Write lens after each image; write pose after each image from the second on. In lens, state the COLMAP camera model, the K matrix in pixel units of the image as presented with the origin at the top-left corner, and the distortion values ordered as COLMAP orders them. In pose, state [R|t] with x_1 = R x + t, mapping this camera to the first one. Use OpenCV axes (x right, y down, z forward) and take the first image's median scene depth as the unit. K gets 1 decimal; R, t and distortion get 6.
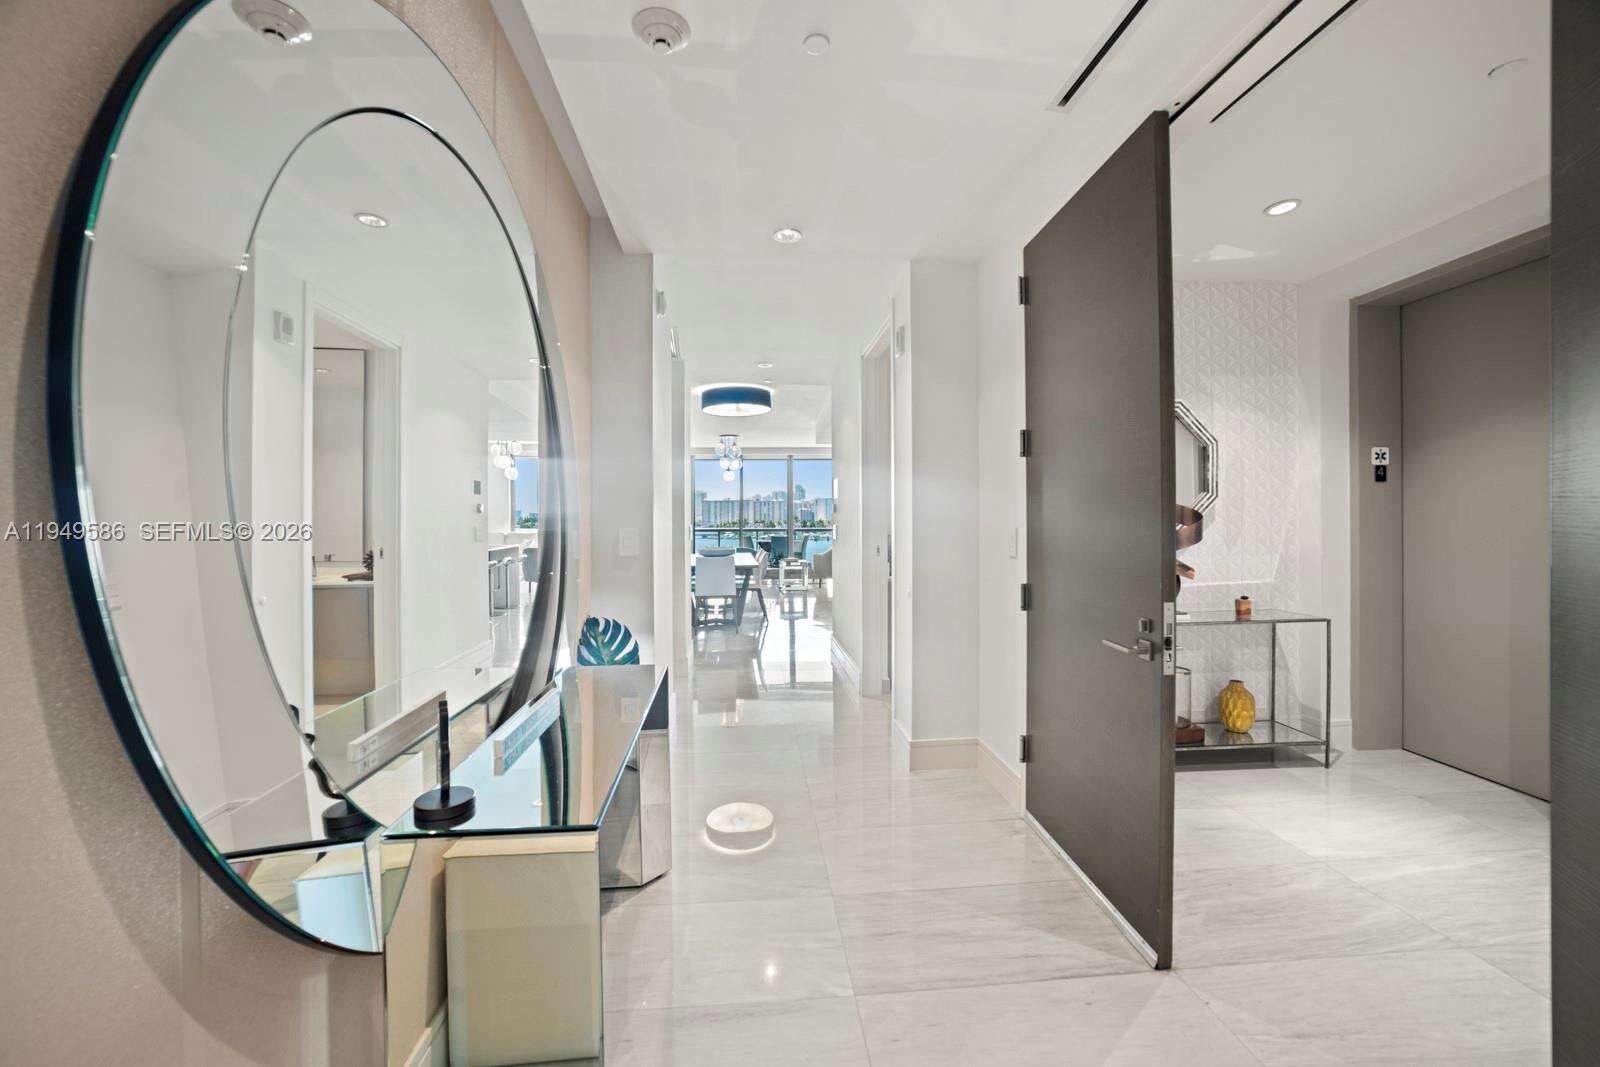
lens RADIAL K [[634.4, 0, 797.3], [0, 634.4, 521.2], [0, 0, 1]] dist [-0.042020, 0.015881]
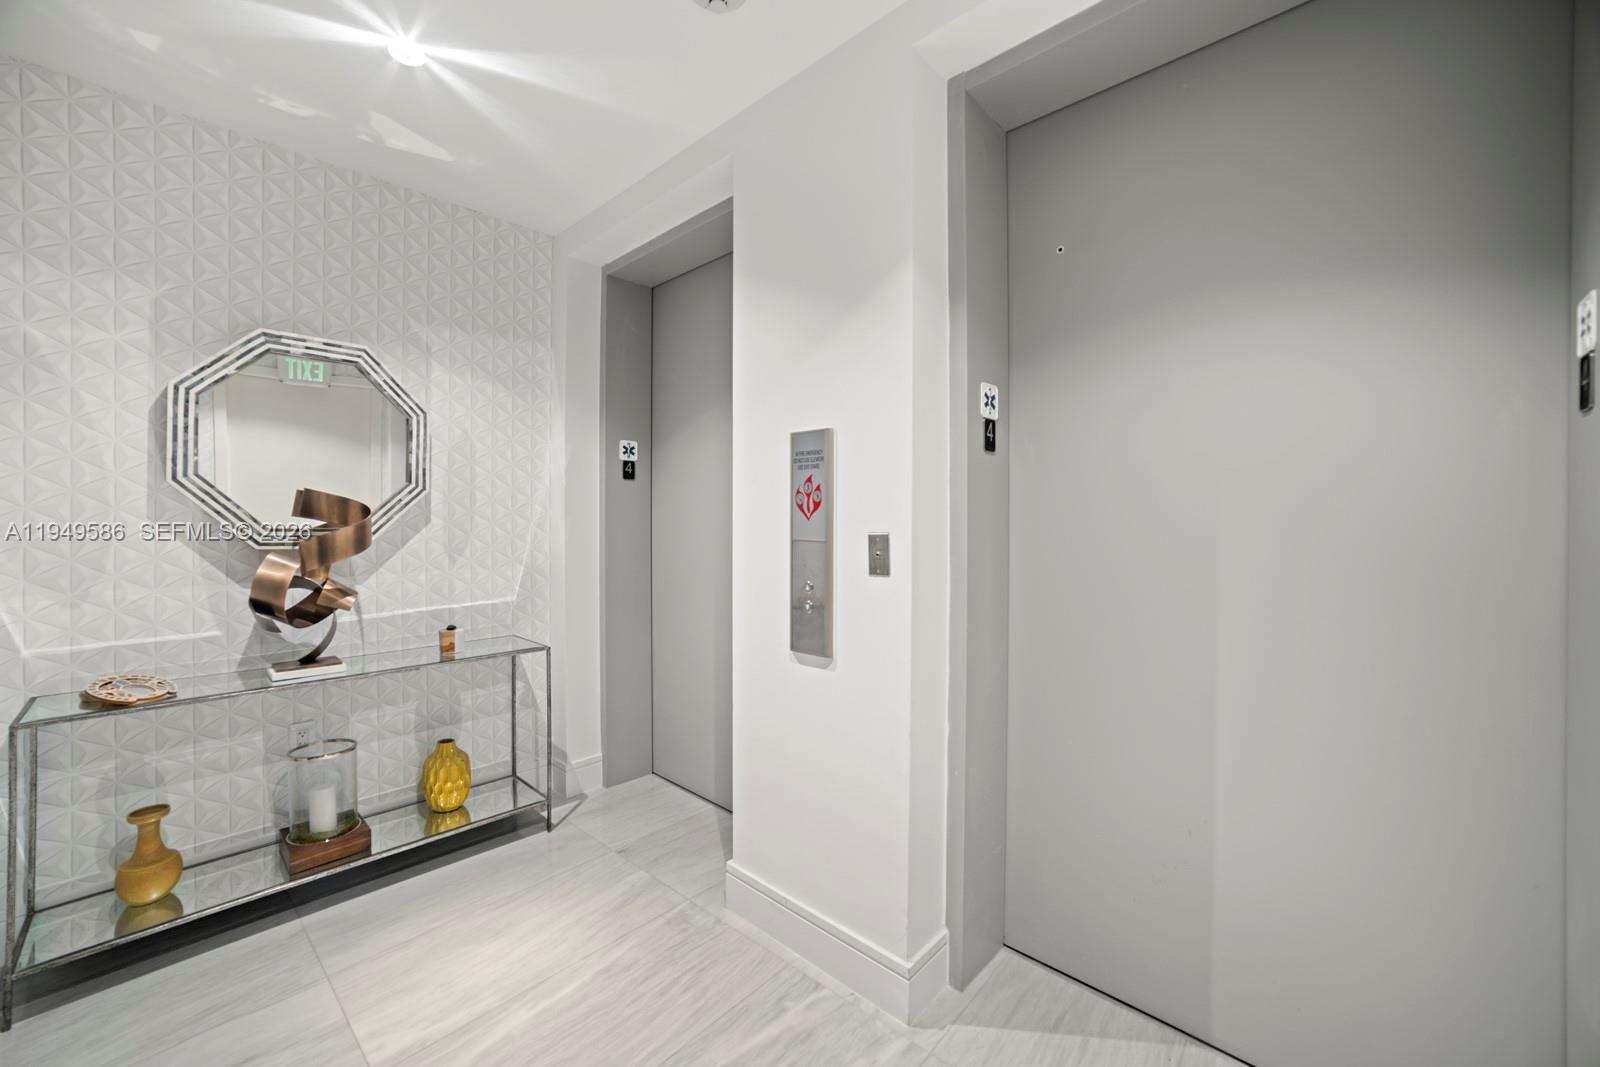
lens RADIAL K [[628.3, 0, 800.6], [0, 628.3, 523.0], [0, 0, 1]] dist [-0.042367, 0.016553]
pose [[0.723179, 0.004298, 0.690647, 0.502654], [-0.004131, 0.999990, -0.001897, -0.000925], [-0.690648, -0.001482, 0.723189, 0.182927]]
